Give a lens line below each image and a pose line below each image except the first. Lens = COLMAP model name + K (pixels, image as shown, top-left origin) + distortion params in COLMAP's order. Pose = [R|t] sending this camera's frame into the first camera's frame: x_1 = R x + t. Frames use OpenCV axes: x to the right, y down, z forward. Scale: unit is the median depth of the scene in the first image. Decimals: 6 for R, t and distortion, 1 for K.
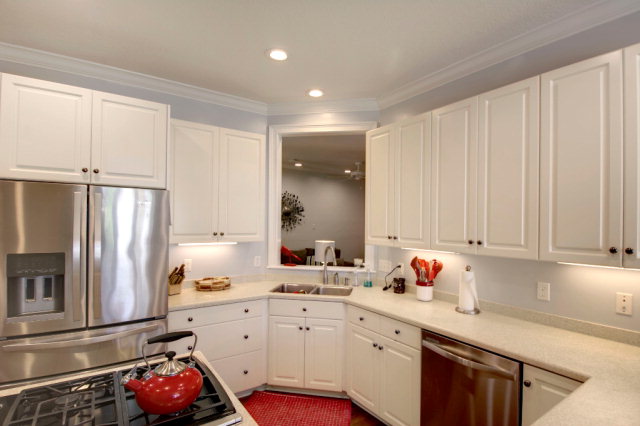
lens RADIAL K [[321.5, 0, 330.8], [0, 321.5, 219.8], [0, 0, 1]] dist [-0.002539, -0.003768]
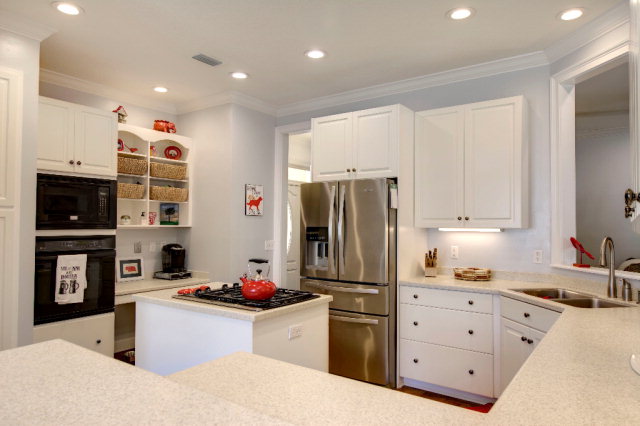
lens RADIAL K [[414.5, 0, 320.3], [0, 414.5, 214.6], [0, 0, 1]] dist [0.007068, 0.008355]
pose [[0.330191, -0.031991, -0.943372, 0.668426], [0.005559, 0.999474, -0.031947, 0.070659], [0.943898, 0.005304, 0.330195, 0.216291]]
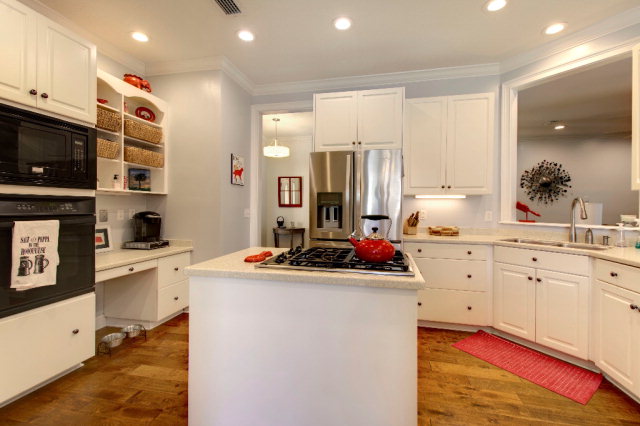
lens RADIAL K [[284.8, 0, 326.0], [0, 284.8, 207.0], [0, 0, 1]] dist [0.022068, -0.006836]
pose [[0.673675, -0.003798, -0.739018, 0.130820], [0.003583, 0.999992, -0.001873, 0.120847], [0.739019, -0.001386, 0.673683, -0.032781]]
